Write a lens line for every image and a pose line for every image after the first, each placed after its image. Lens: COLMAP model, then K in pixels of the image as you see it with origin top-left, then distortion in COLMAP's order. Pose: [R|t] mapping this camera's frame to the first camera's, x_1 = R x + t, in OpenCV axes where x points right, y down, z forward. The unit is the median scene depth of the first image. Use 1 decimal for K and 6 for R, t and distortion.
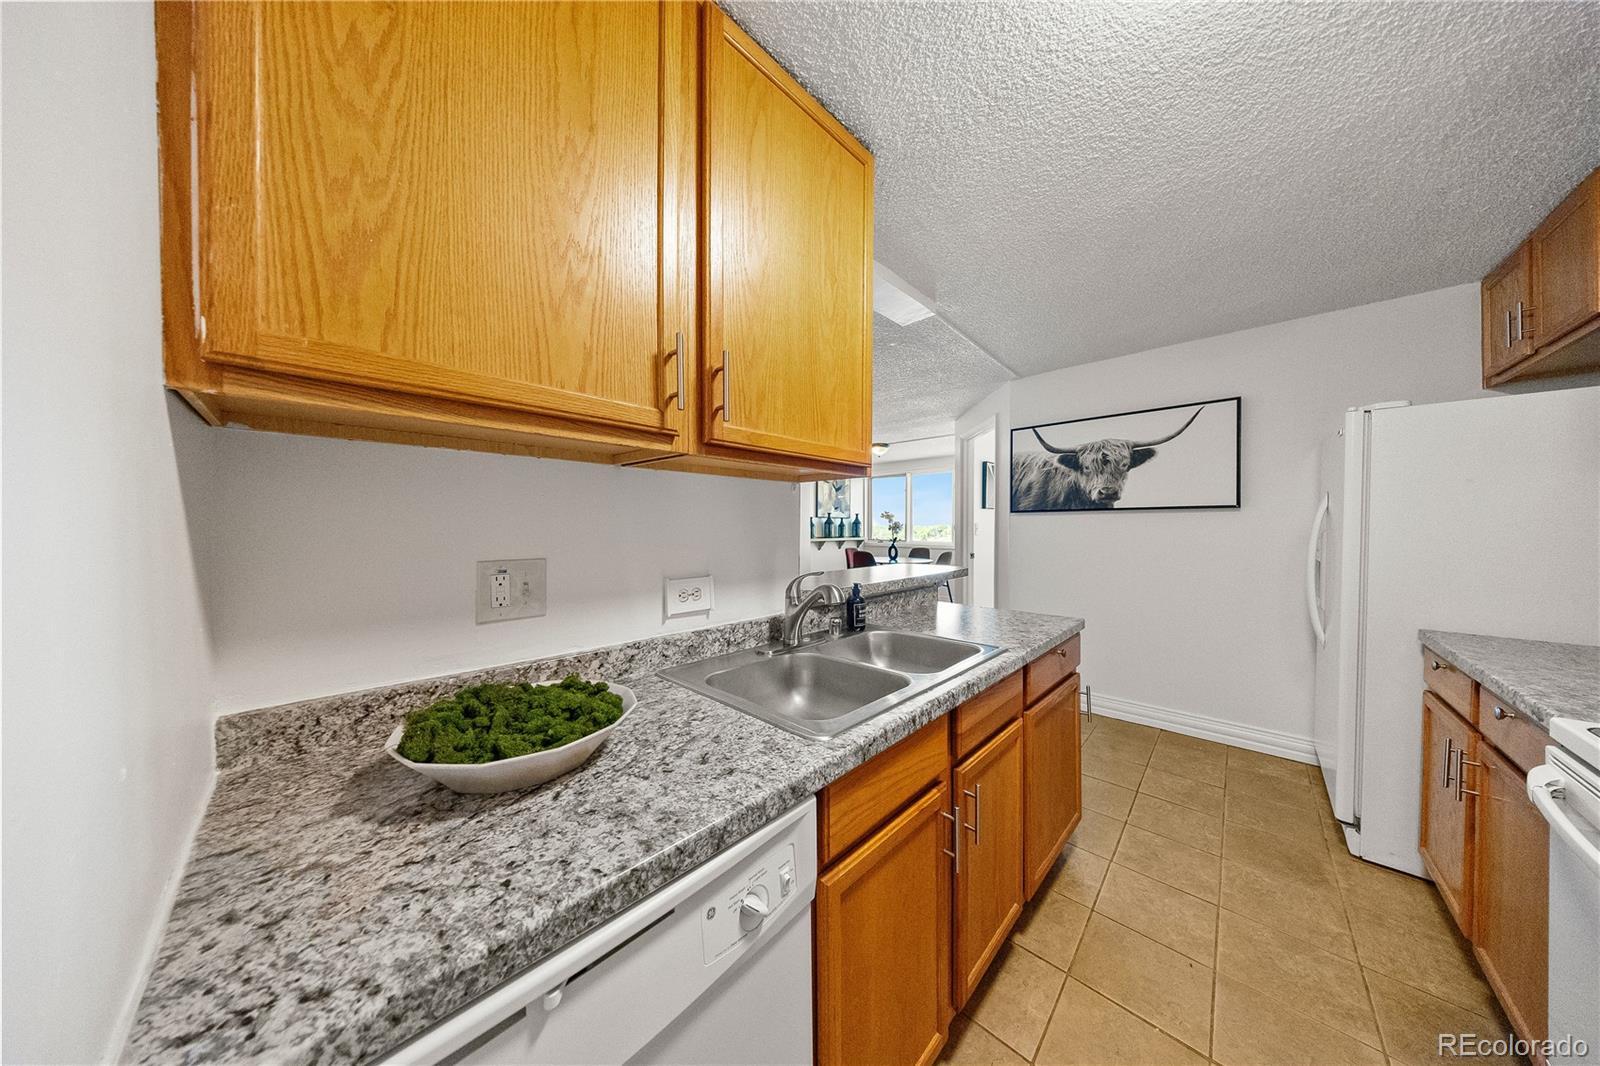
lens RADIAL K [[462.5, 0, 797.9], [0, 462.5, 532.0], [0, 0, 1]] dist [-0.005621, 0.000065]
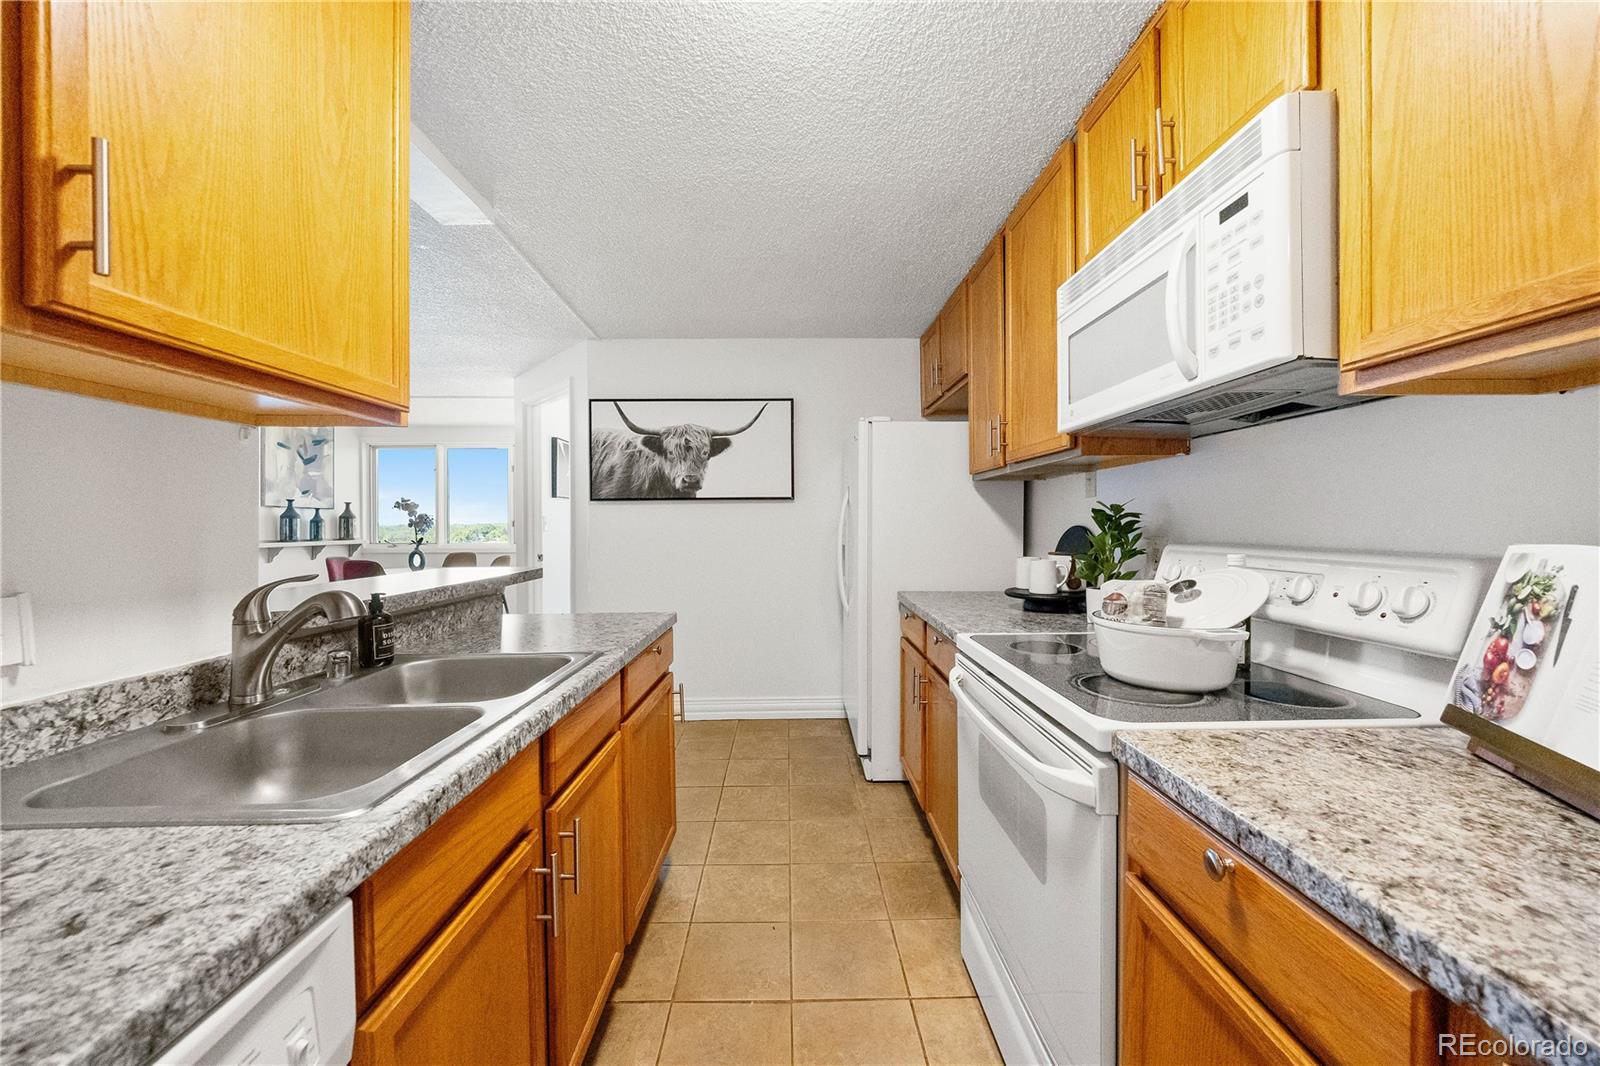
lens RADIAL K [[596.8, 0, 793.0], [0, 596.8, 531.6], [0, 0, 1]] dist [0.003686, 0.000056]
pose [[0.713542, -0.007484, 0.700573, -0.050036], [0.010873, 0.999941, -0.000393, 0.035551], [-0.700528, 0.007898, 0.713581, -0.011149]]
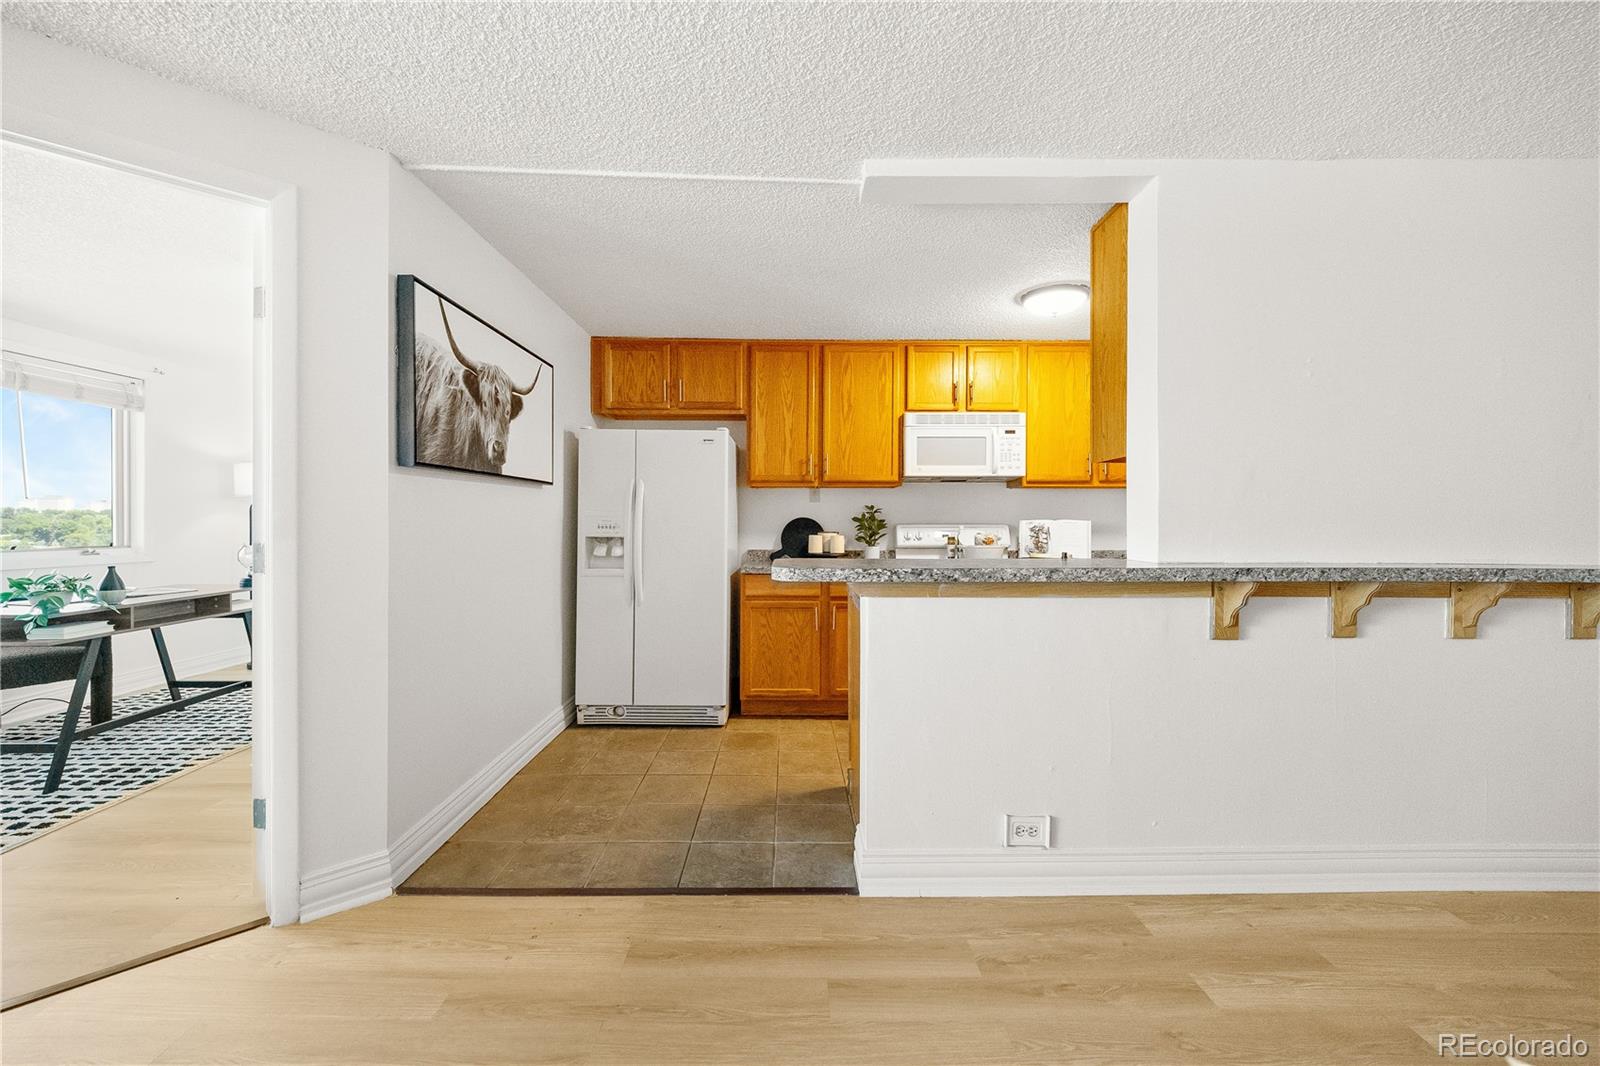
lens RADIAL K [[626.2, 0, 793.7], [0, 626.2, 529.2], [0, 0, 1]] dist [-0.007244, 0.001182]
pose [[-0.702851, -0.008045, 0.711292, -0.445272], [0.012073, 0.999657, 0.023236, 0.018355], [-0.711235, 0.024919, -0.702513, 2.443074]]
